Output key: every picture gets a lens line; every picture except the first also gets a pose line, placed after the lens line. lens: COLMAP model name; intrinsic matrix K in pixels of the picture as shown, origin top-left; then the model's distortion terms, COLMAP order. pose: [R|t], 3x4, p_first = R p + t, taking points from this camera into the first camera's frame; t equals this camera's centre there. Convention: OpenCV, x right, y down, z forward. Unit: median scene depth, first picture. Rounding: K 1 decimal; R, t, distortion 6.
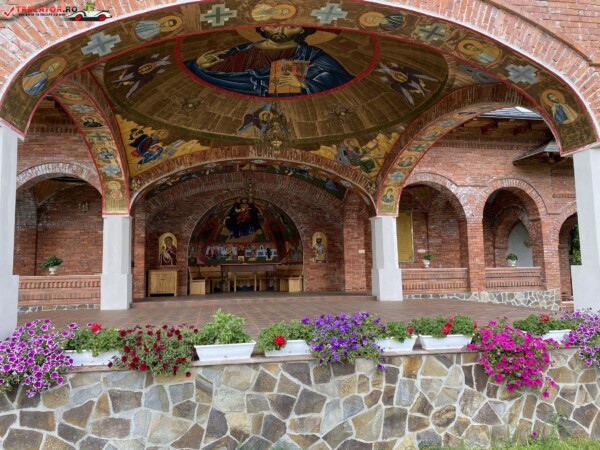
lens RADIAL K [[455.0, 0, 300.0], [0, 455.0, 229.5], [0, 0, 1]] dist [0.023794, -0.027138]
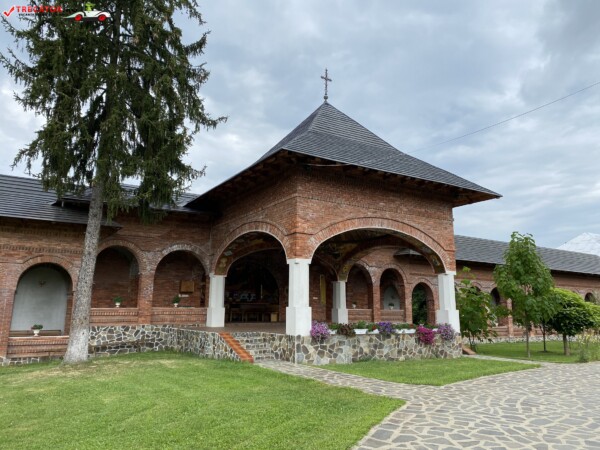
lens RADIAL K [[455.0, 0, 300.2], [0, 455.0, 222.9], [0, 0, 1]] dist [0.023794, -0.027138]
pose [[0.932406, 0.095157, 0.348662, -0.721619], [-0.060076, 0.992102, -0.110108, -0.056363], [-0.356386, 0.081719, 0.930758, -0.826957]]
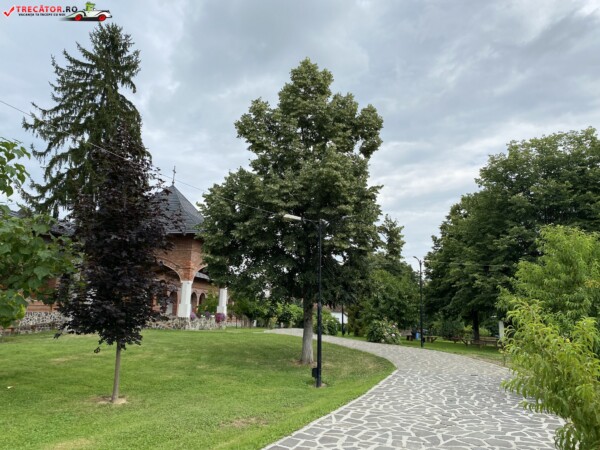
lens RADIAL K [[455.0, 0, 300.5], [0, 455.0, 225.0], [0, 0, 1]] dist [0.023794, -0.027138]
pose [[0.348163, 0.205741, 0.914578, -2.534610], [-0.122337, 0.977247, -0.173268, -0.034172], [-0.929417, -0.051561, 0.365411, -1.191692]]
